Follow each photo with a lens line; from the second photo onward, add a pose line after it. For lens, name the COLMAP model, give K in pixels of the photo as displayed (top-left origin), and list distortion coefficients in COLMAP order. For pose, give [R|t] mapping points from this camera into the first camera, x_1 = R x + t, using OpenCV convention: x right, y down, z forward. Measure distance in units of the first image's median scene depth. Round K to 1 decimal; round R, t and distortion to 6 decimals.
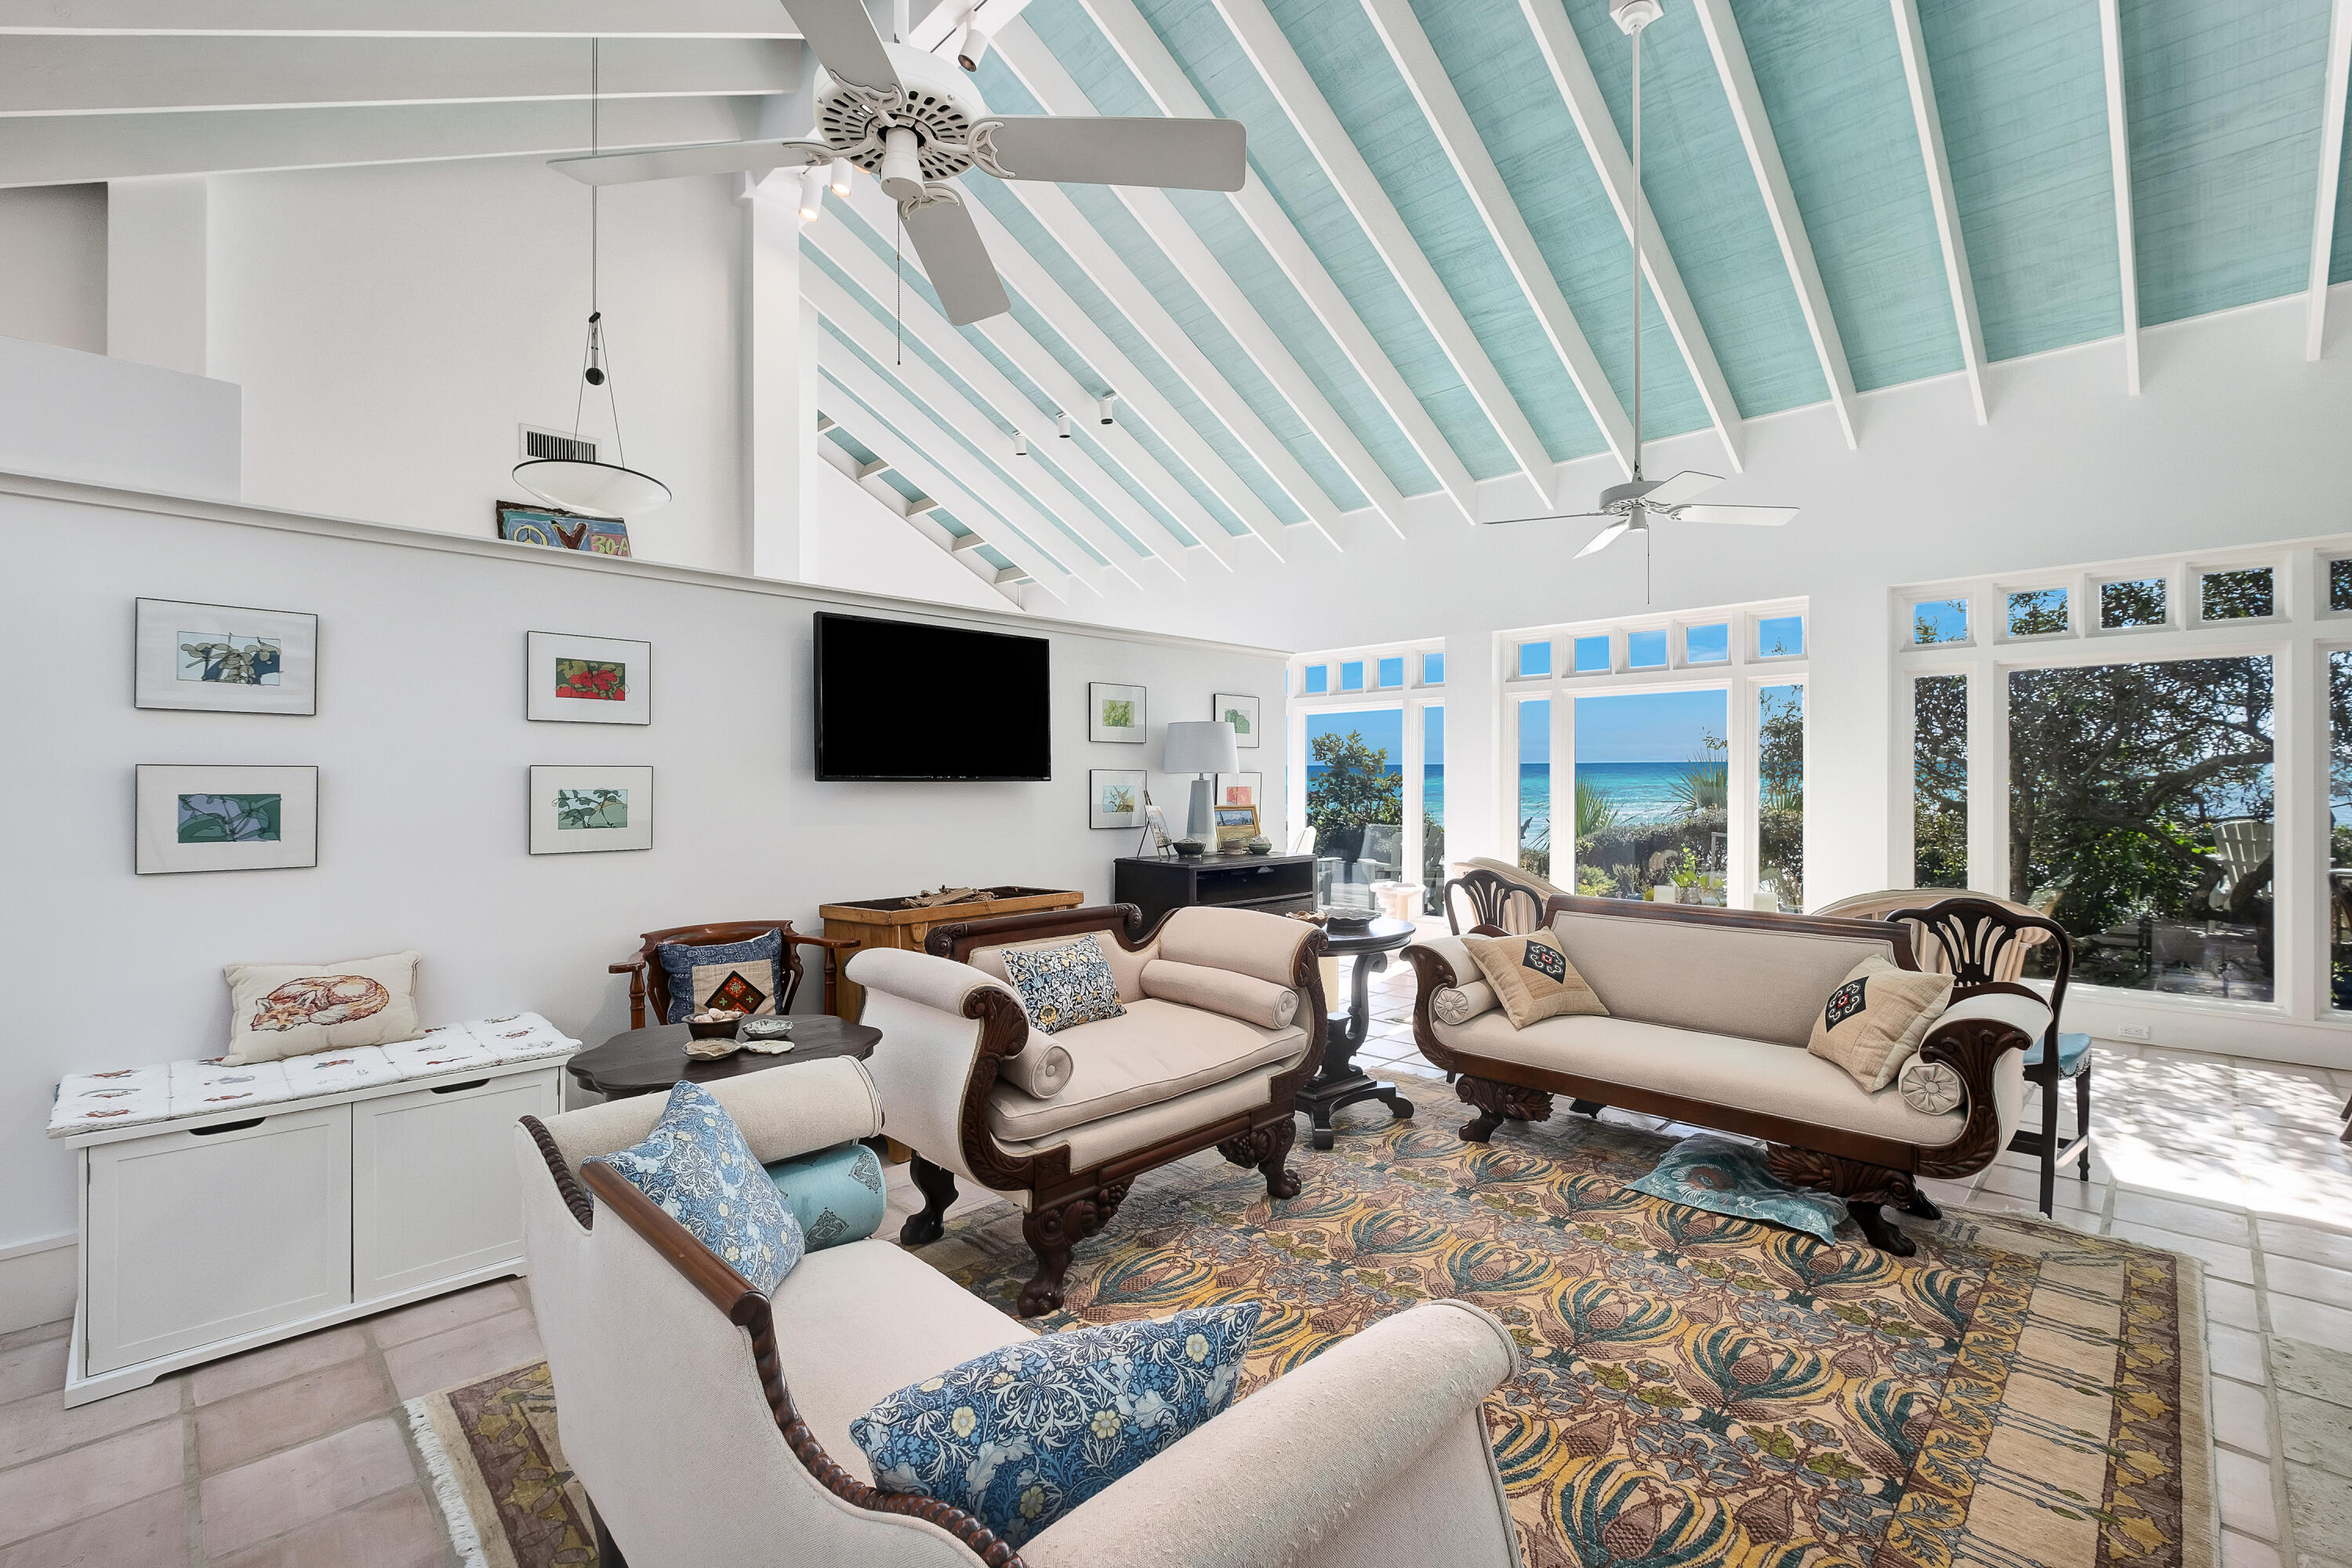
lens RADIAL K [[998.6, 0, 1176.0], [0, 998.6, 784.0], [0, 0, 1]] dist [0.000822, 0.000069]
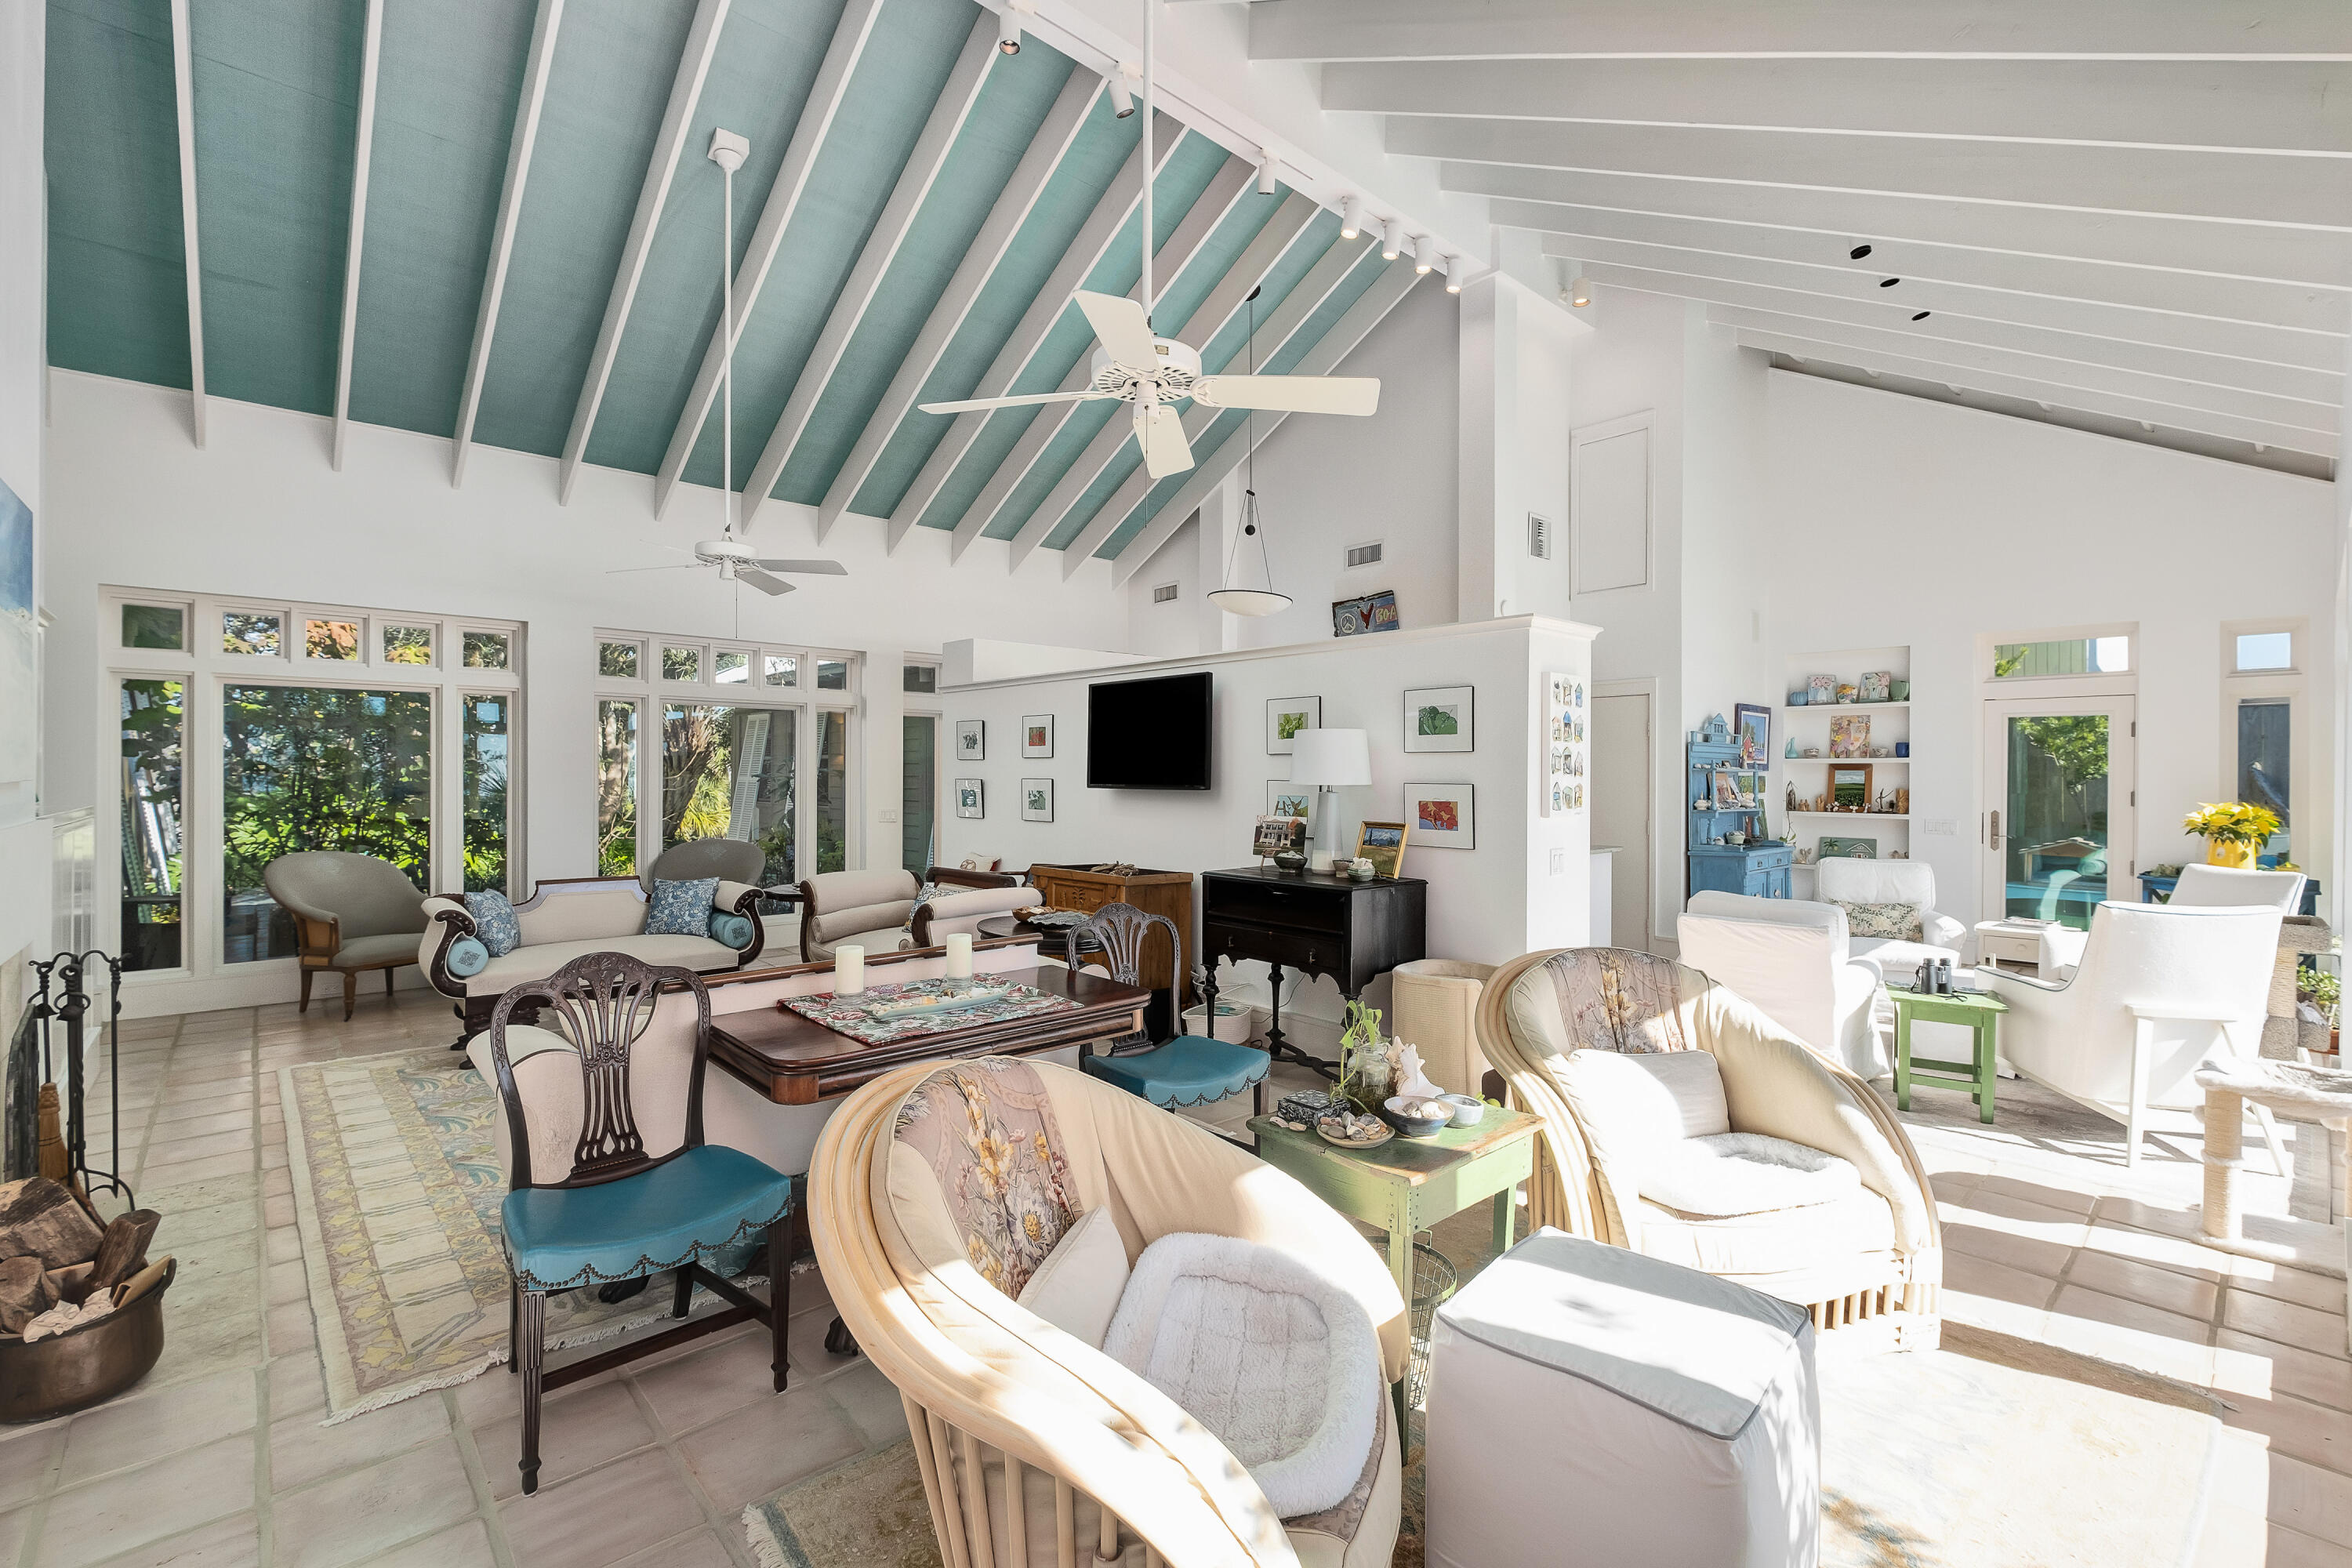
lens RADIAL K [[1045.9, 0, 1176.0], [0, 1045.9, 784.0], [0, 0, 1]] dist [-0.000430, -0.000050]
pose [[-0.050169, 0.000346, -0.998741, 1.349063], [-0.016490, 0.999863, 0.001175, -0.015686], [0.998605, 0.016528, -0.050157, 1.274895]]
